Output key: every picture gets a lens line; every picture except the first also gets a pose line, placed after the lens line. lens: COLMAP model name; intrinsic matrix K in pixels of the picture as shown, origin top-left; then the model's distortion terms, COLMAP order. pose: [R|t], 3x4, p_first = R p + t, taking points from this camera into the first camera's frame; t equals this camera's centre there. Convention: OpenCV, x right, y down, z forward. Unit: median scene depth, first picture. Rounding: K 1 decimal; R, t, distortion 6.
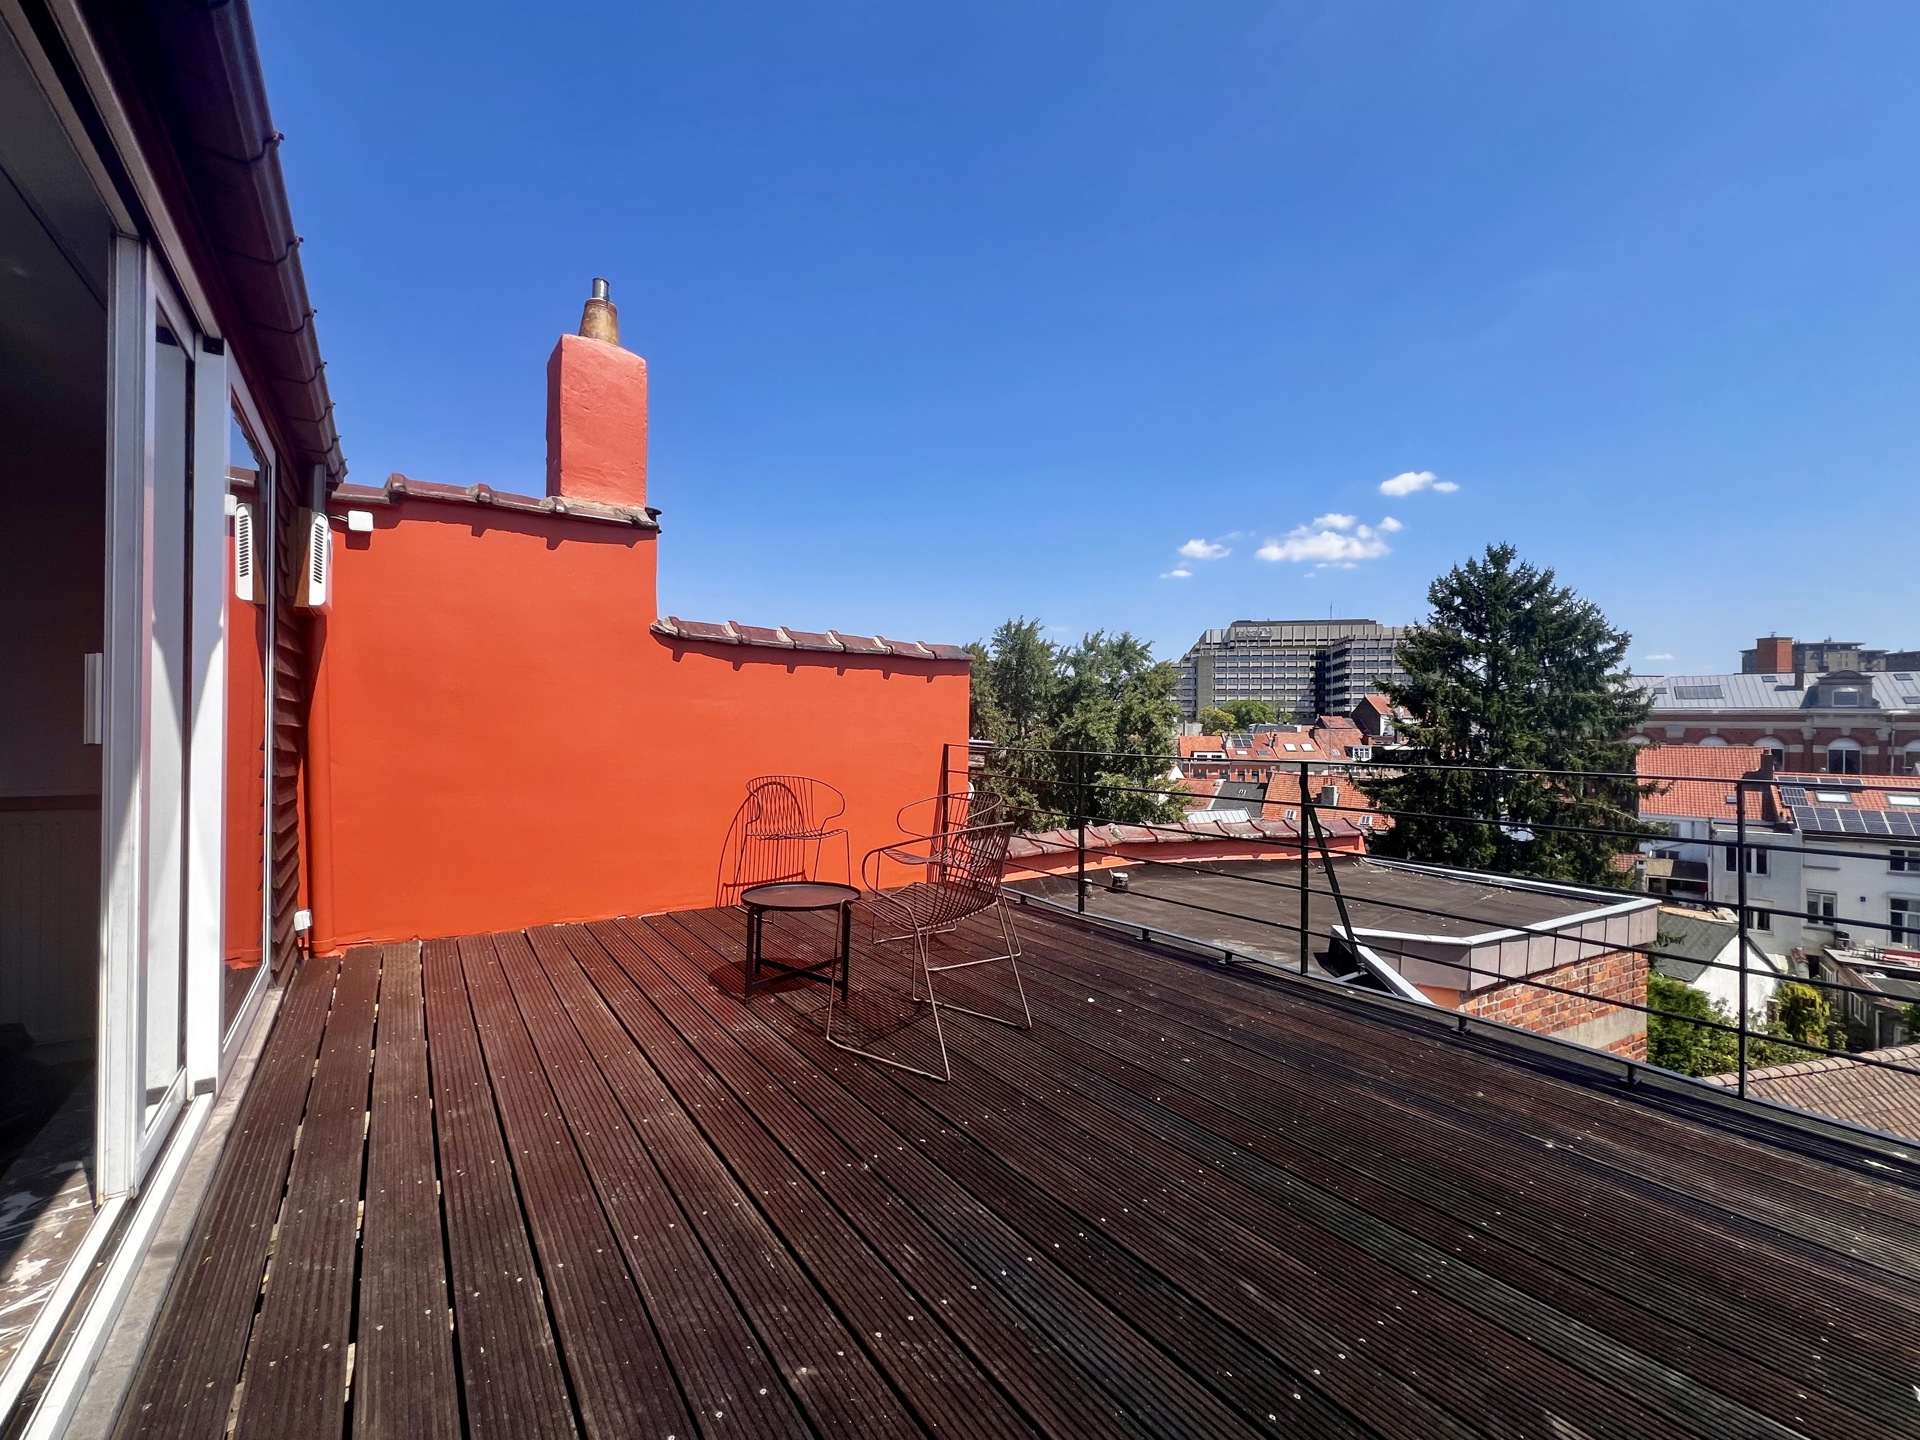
lens RADIAL K [[784.9, 0, 969.1], [0, 784.9, 717.3], [0, 0, 1]] dist [0.000018, 0.000023]
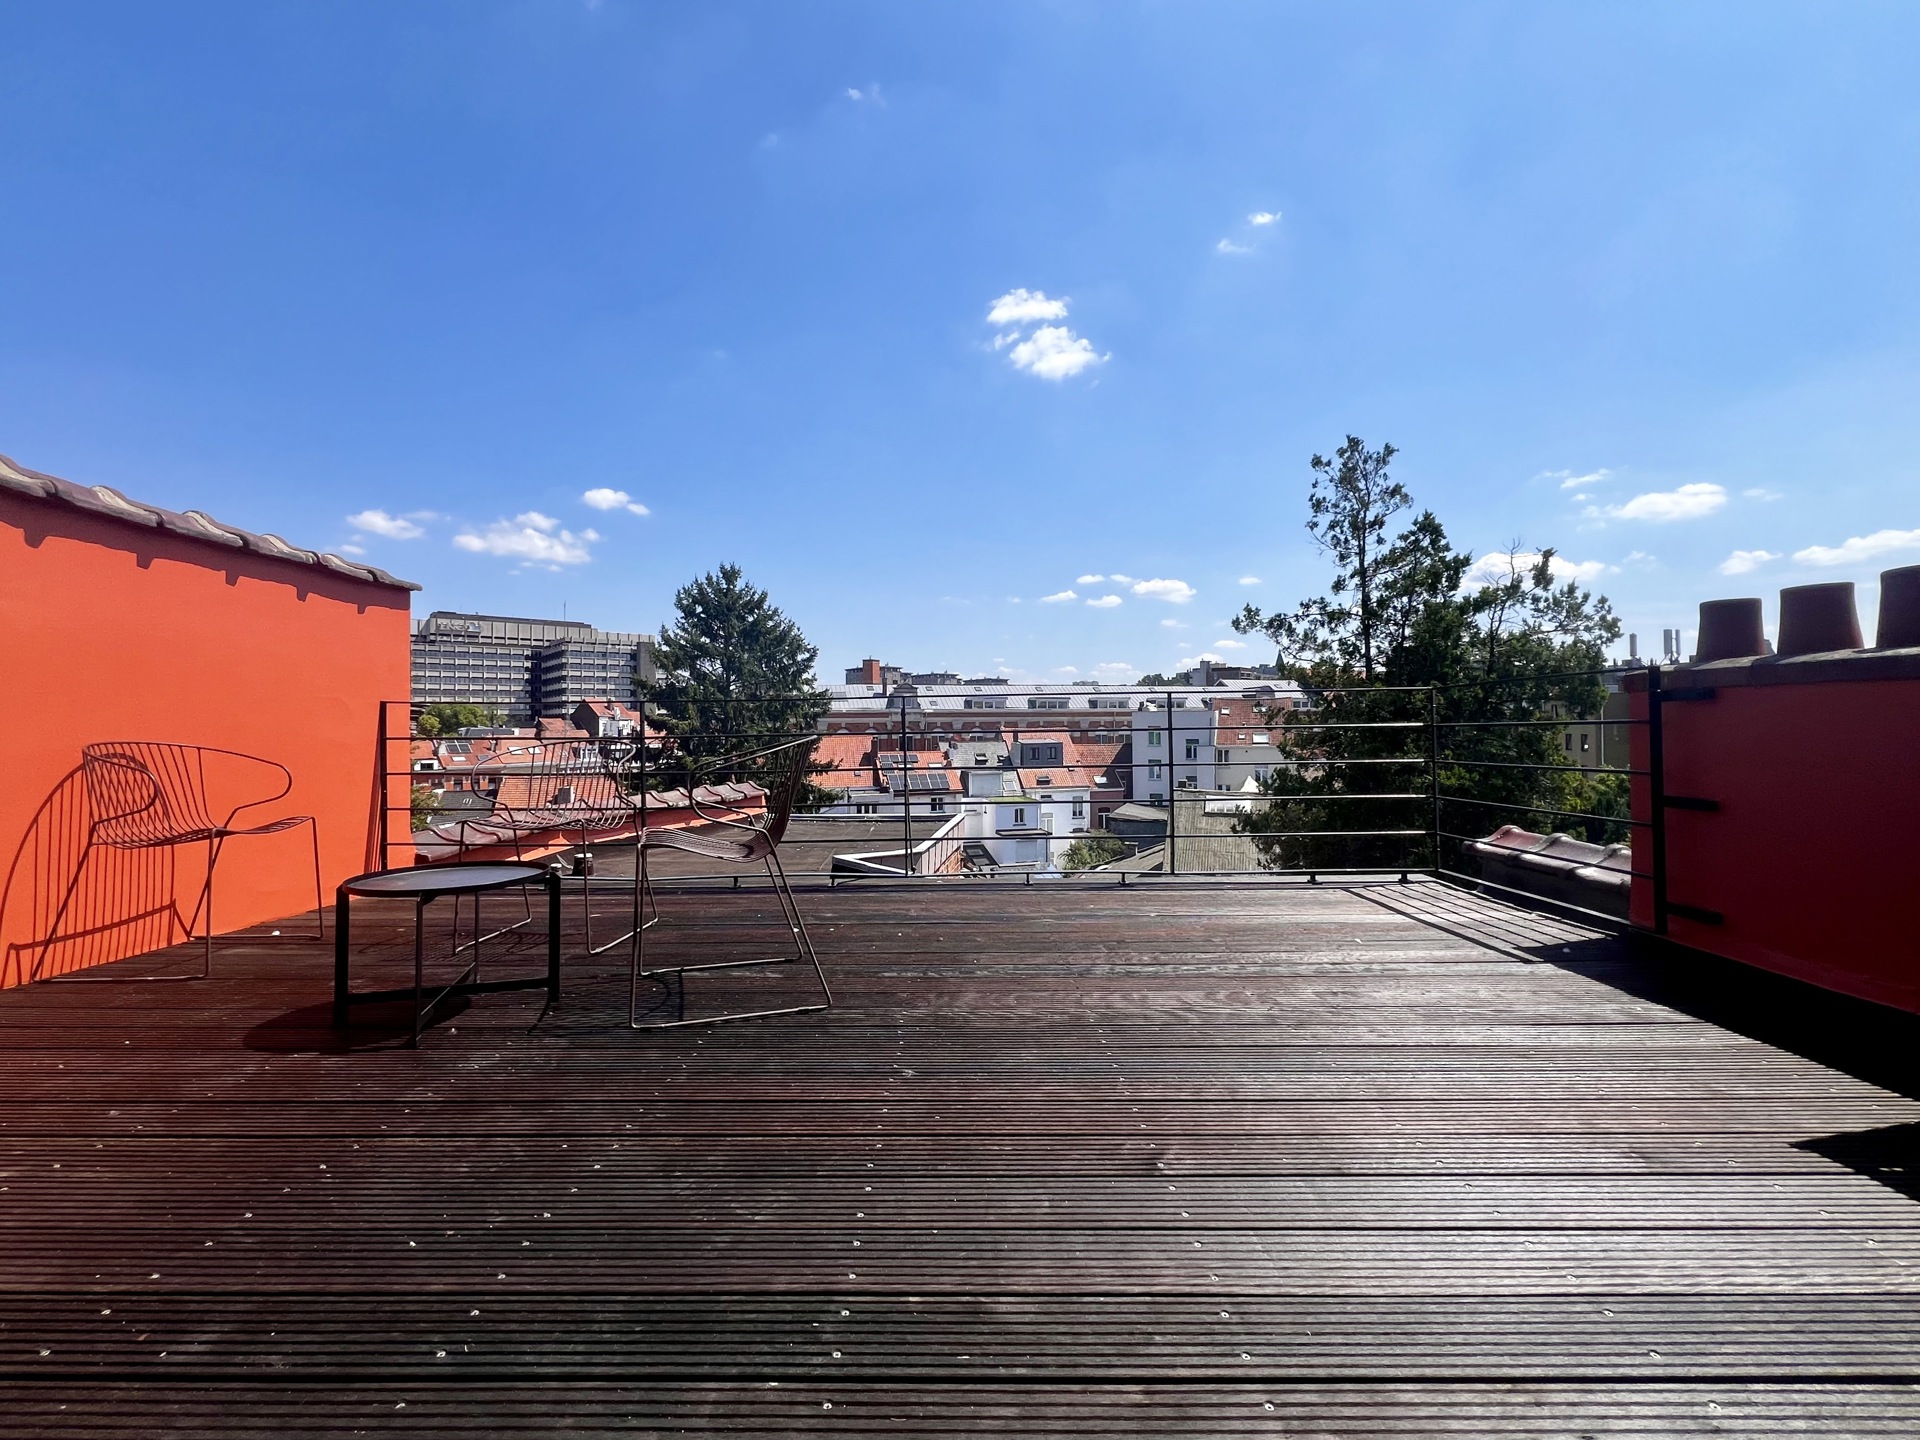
lens RADIAL K [[786.6, 0, 960.0], [0, 786.6, 720.0], [0, 0, 1]] dist [-0.016770, 0.000045]
pose [[0.597290, -0.009897, 0.801964, -0.034499], [0.011617, 0.999926, 0.003688, 0.006564], [-0.801941, 0.007114, 0.597360, 0.017026]]
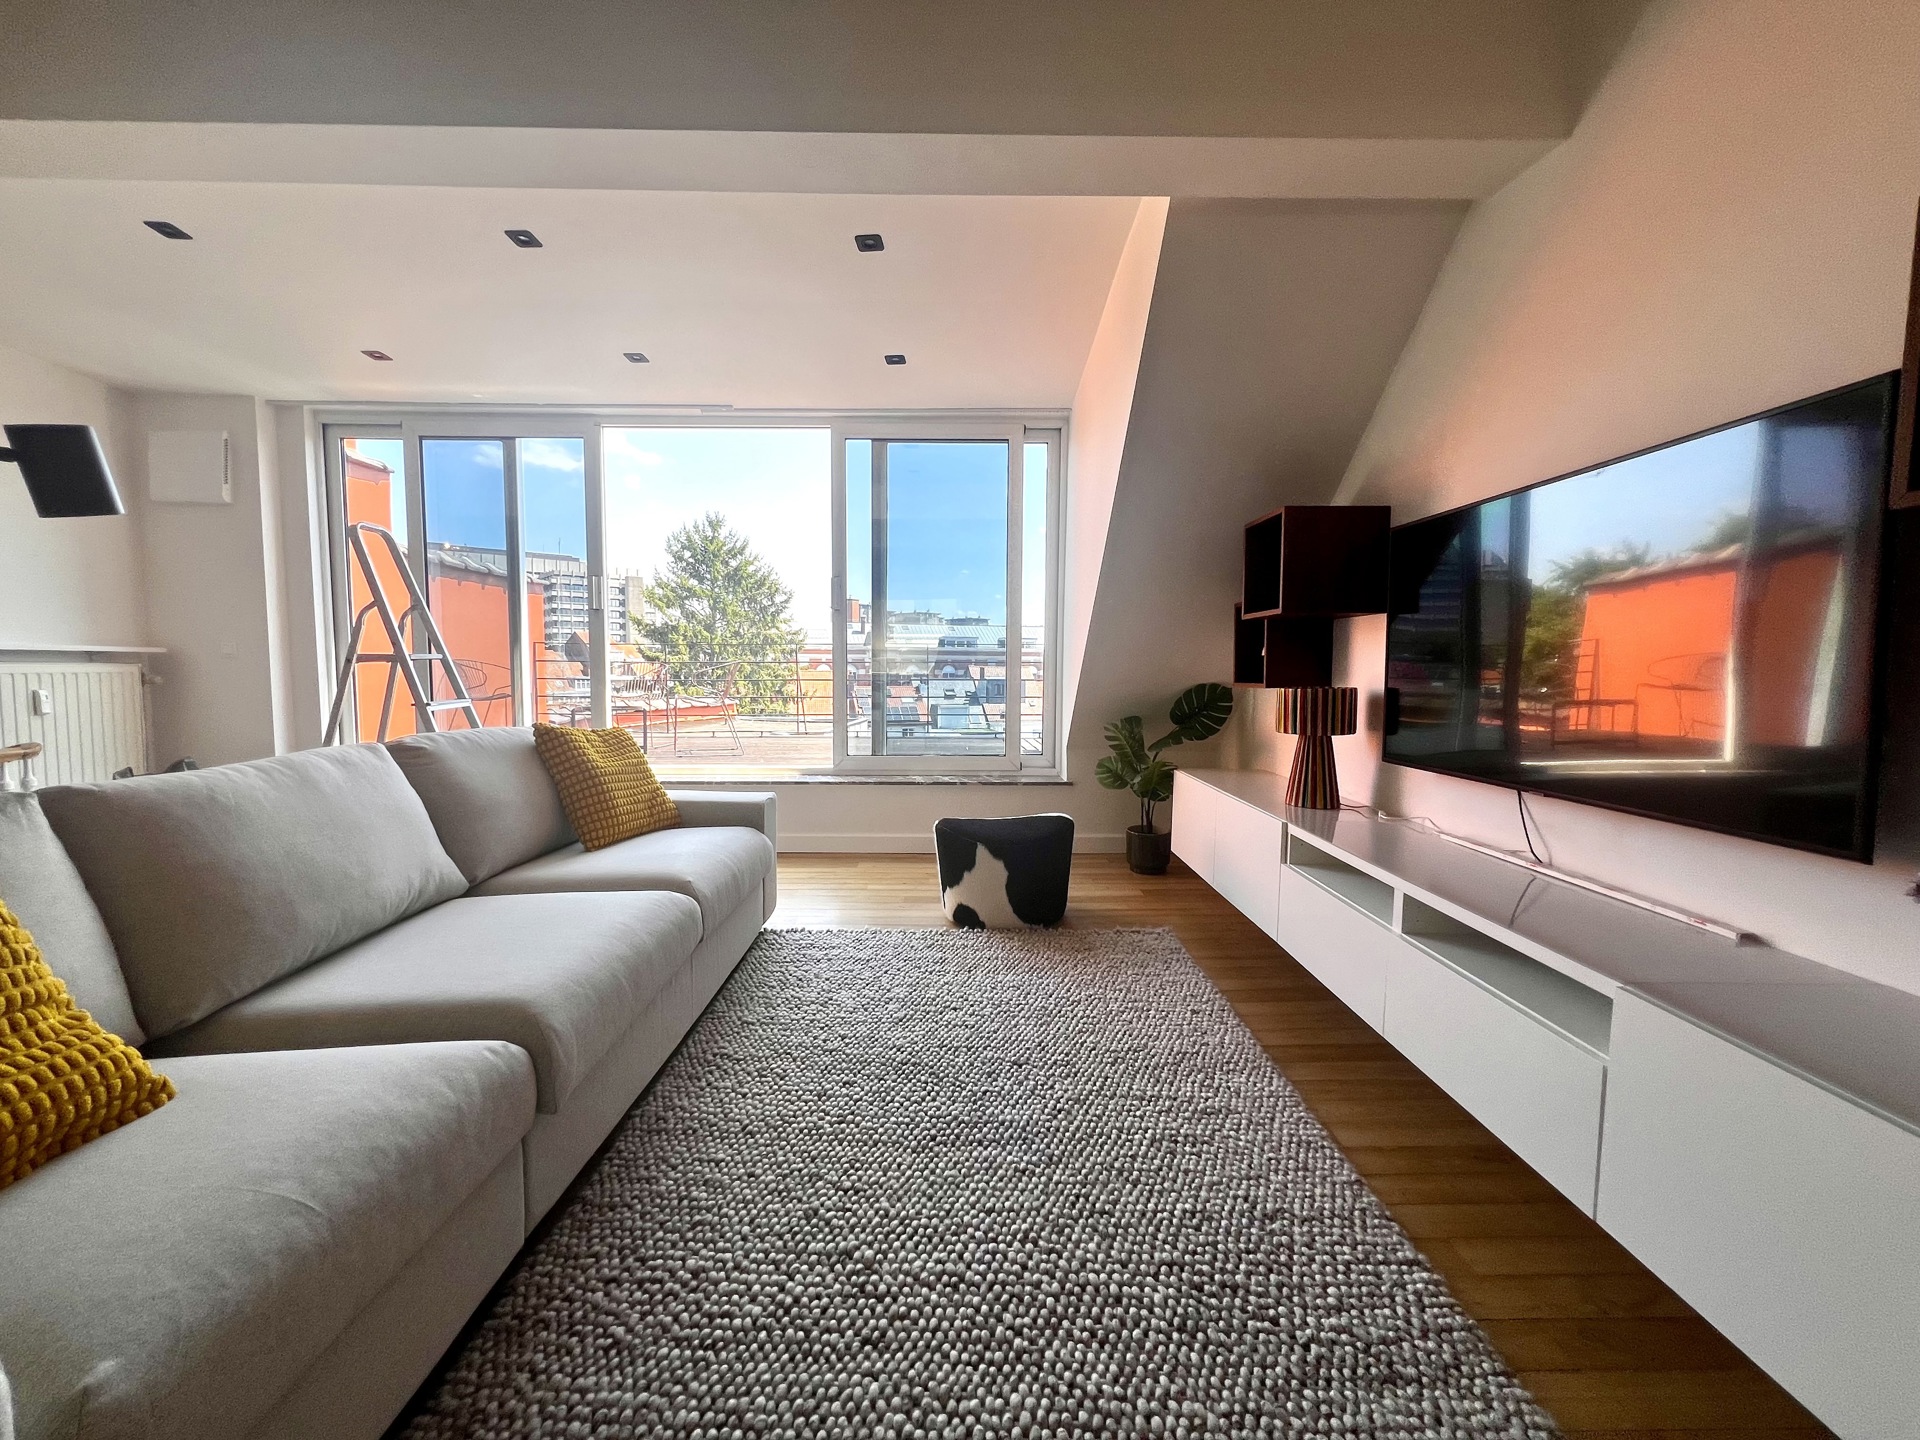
lens RADIAL K [[775.0, 0, 960.0], [0, 775.0, 720.0], [0, 0, 1]] dist [-0.001215, -0.000038]
pose [[0.583332, -0.065095, 0.809621, -0.088167], [-0.005118, 0.996469, 0.083805, 0.006257], [-0.812218, -0.053030, 0.580939, -0.056609]]
